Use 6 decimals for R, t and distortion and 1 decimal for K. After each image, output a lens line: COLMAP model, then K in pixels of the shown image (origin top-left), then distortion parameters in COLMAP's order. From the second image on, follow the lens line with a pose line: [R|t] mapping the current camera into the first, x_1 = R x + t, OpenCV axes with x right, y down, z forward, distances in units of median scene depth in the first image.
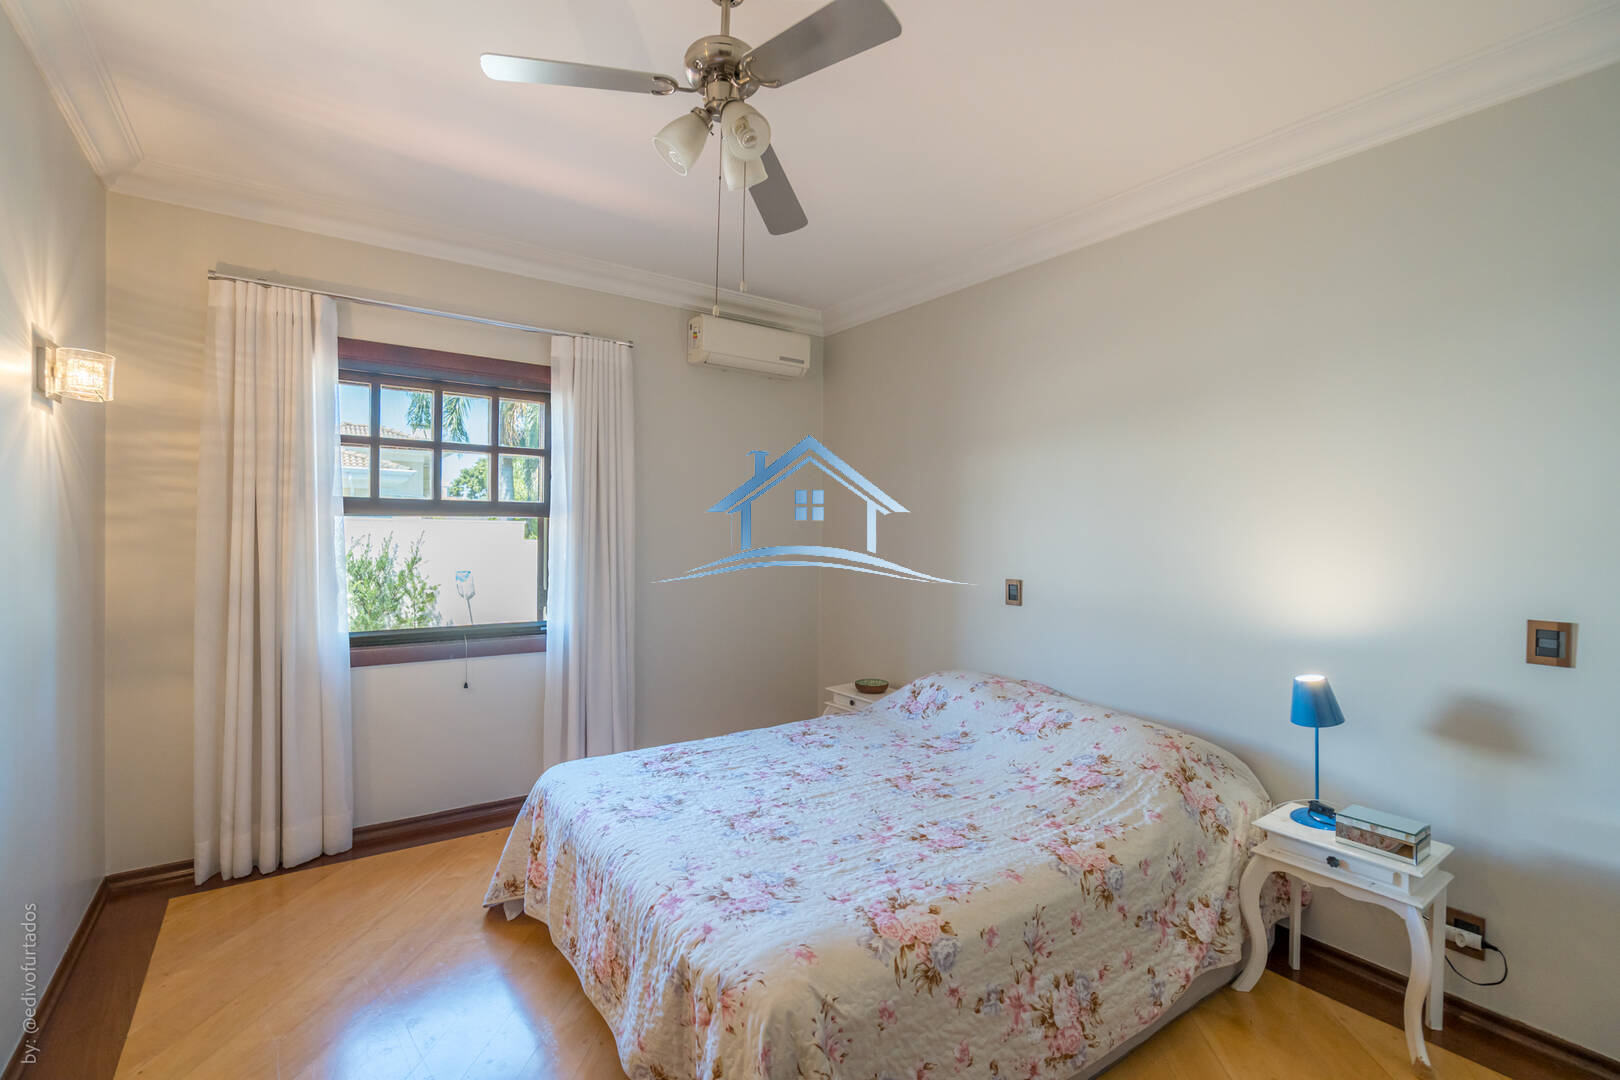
lens RADIAL K [[728.2, 0, 804.6], [0, 728.2, 540.4], [0, 0, 1]] dist [-0.001720, 0.000215]
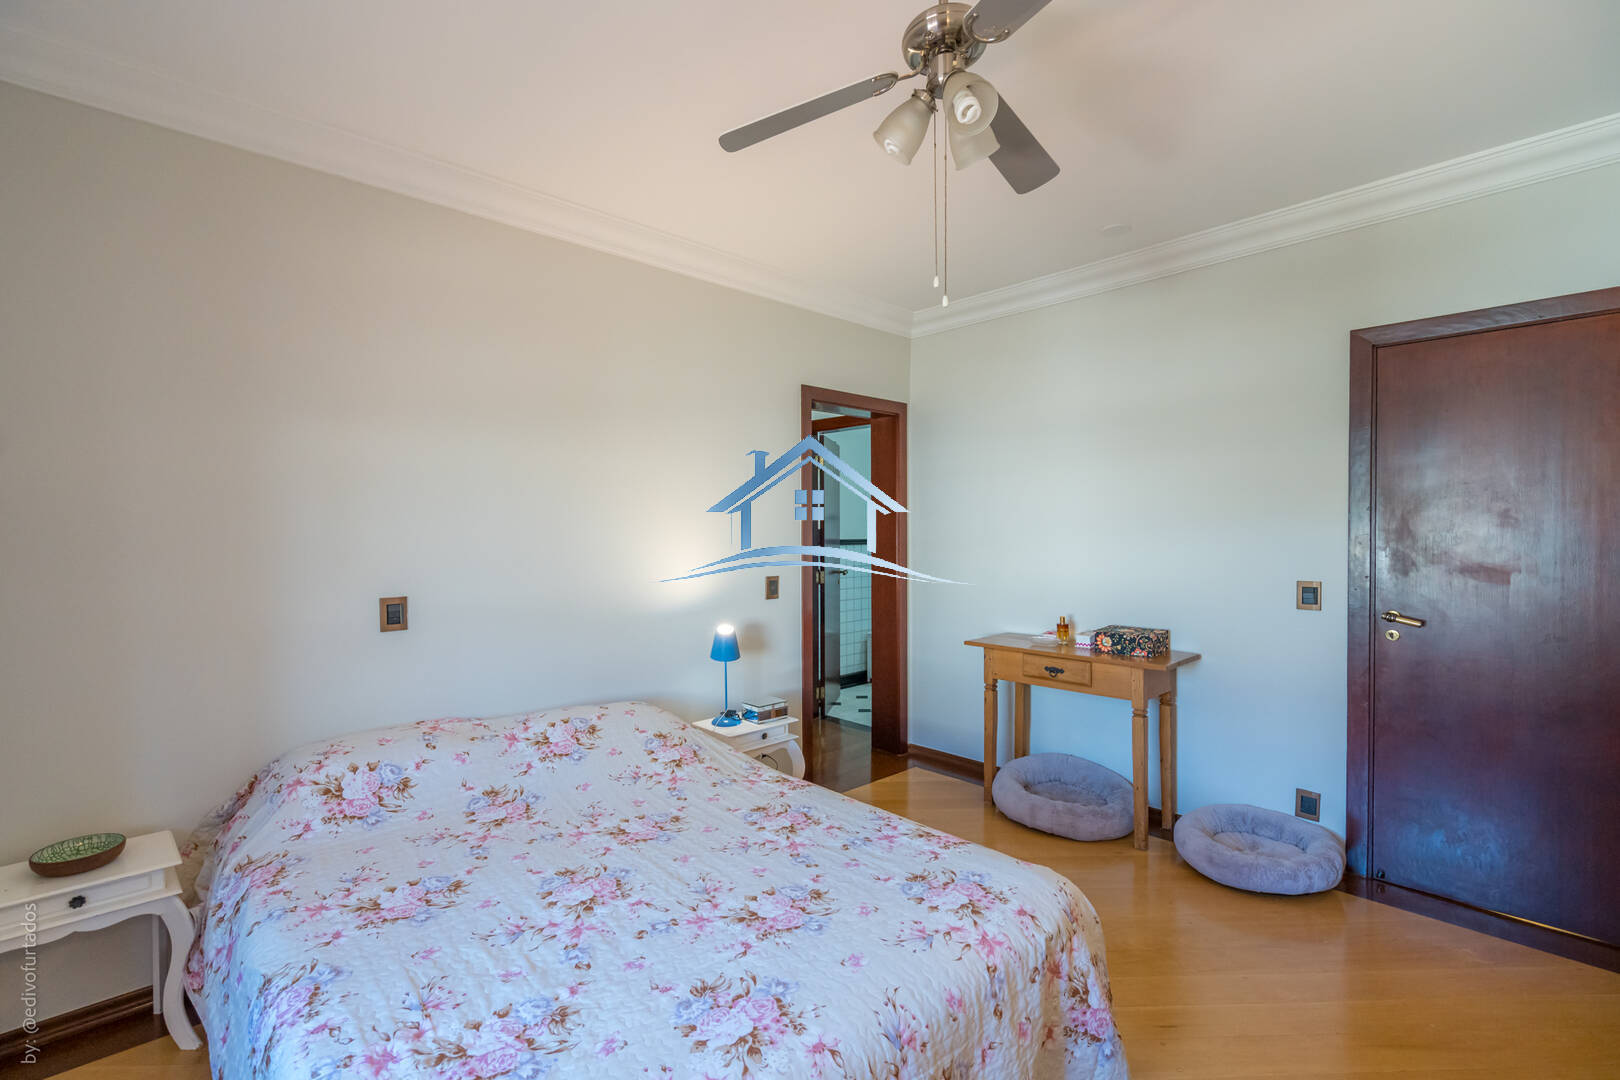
lens RADIAL K [[728.2, 0, 804.6], [0, 728.2, 540.4], [0, 0, 1]] dist [-0.001720, 0.000215]
pose [[-0.142579, -0.020067, 0.989580, -0.781842], [0.014115, 0.999652, 0.022304, -0.024617], [-0.989683, 0.017148, -0.142246, 1.009264]]
